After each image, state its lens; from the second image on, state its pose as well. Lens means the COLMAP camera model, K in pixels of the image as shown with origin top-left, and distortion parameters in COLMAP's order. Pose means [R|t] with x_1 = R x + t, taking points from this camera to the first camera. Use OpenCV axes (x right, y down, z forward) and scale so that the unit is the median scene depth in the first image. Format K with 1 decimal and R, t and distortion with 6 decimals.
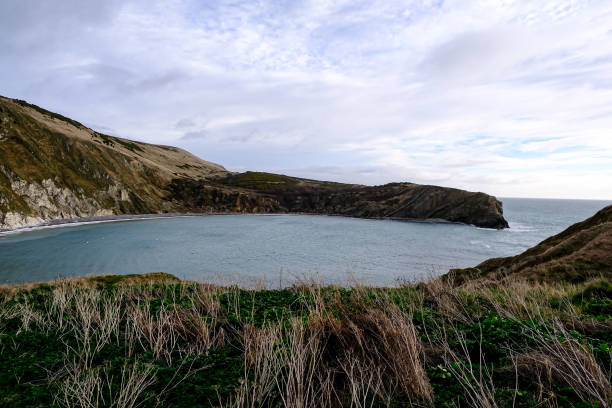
lens RADIAL K [[468.0, 0, 301.0], [0, 468.0, 208.7], [0, 0, 1]] dist [-0.024511, 0.022298]
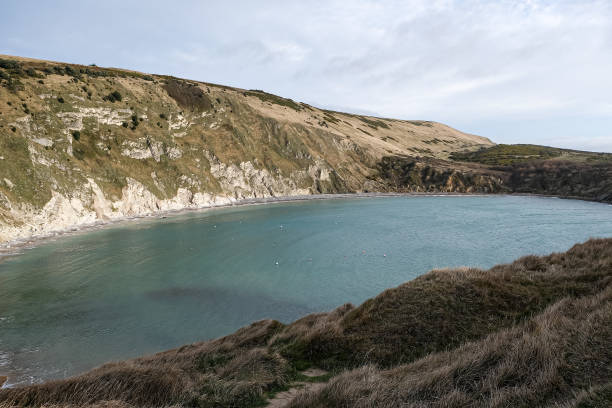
lens RADIAL K [[468.0, 0, 306.2], [0, 468.0, 198.0], [0, 0, 1]] dist [-0.024511, 0.022298]
pose [[0.840095, 0.021359, -0.542019, 0.142192], [-0.003616, 0.999423, 0.033779, -0.012645], [0.542427, -0.026418, 0.839687, 0.123550]]
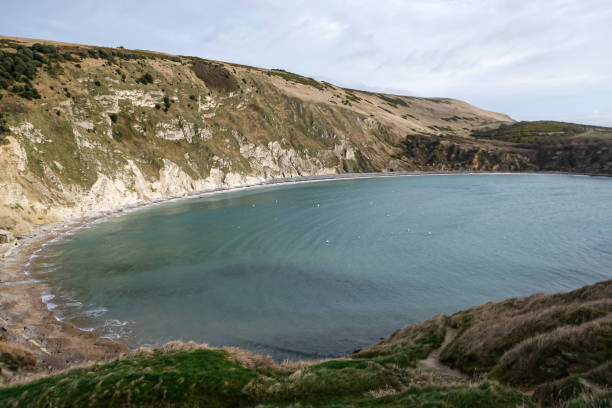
lens RADIAL K [[468.0, 0, 304.8], [0, 468.0, 198.5], [0, 0, 1]] dist [-0.024511, 0.022298]
pose [[0.822342, 0.041738, -0.567460, 0.125641], [0.004543, 0.996793, 0.079900, -0.014141], [0.568975, -0.068283, 0.819515, 0.099930]]
